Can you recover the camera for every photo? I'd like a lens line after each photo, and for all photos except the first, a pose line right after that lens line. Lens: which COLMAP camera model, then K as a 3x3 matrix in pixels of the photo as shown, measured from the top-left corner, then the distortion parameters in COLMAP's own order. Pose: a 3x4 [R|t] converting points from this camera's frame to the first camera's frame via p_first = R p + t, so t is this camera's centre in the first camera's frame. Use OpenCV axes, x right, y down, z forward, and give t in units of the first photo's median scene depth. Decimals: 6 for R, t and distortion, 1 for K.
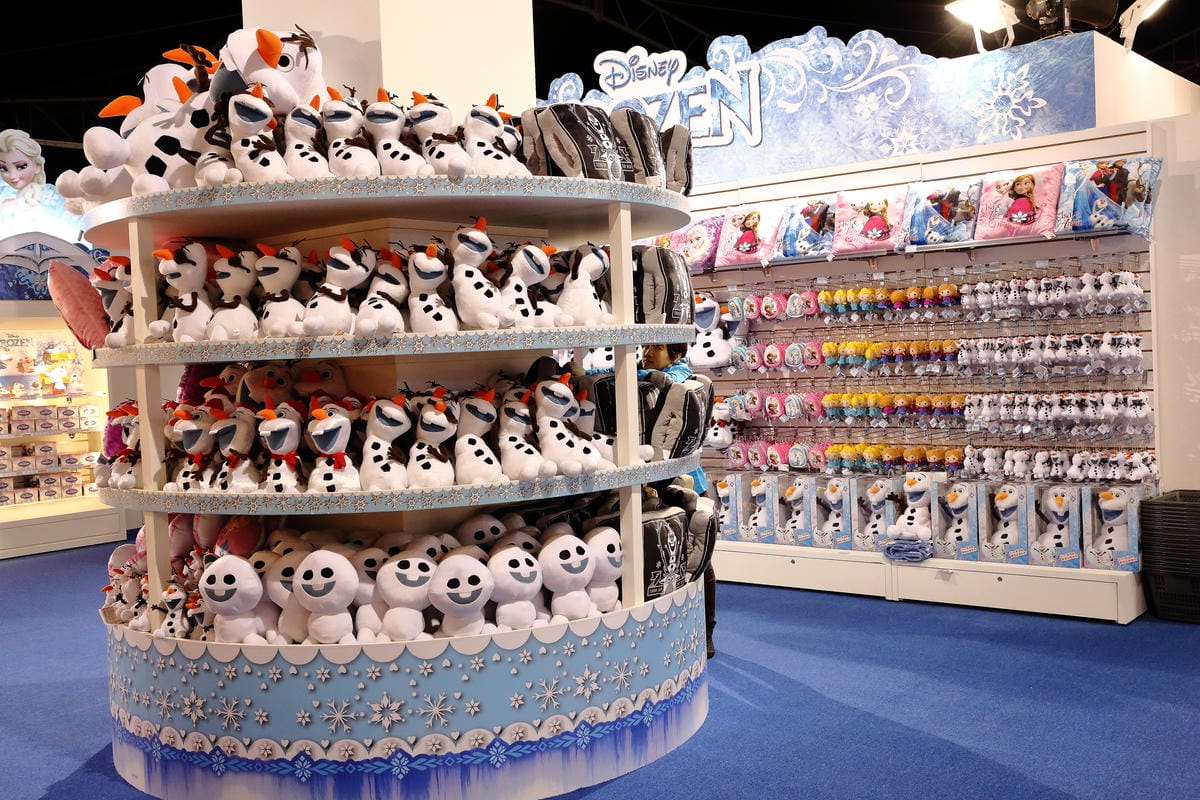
lens RADIAL K [[1213.7, 0, 600.0], [0, 1213.7, 400.0], [0, 0, 1]] dist [0.014962, 0.023793]
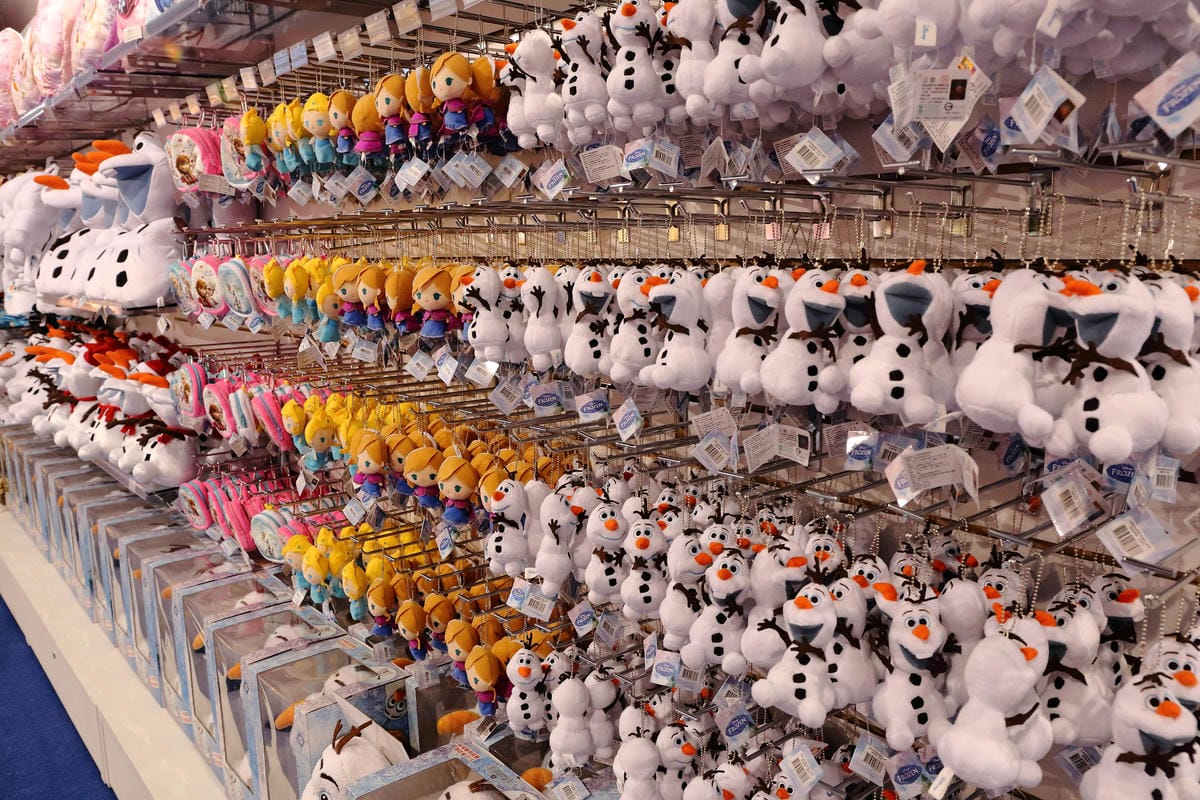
lens RADIAL K [[900.4, 0, 600.0], [0, 900.4, 400.0], [0, 0, 1]] dist [-0.085443, 0.086479]
pose [[0.988026, 0.054378, -0.144388, 0.370022], [-0.036331, 0.991516, 0.124806, -0.049244], [0.149950, -0.118066, 0.981619, 0.855080]]
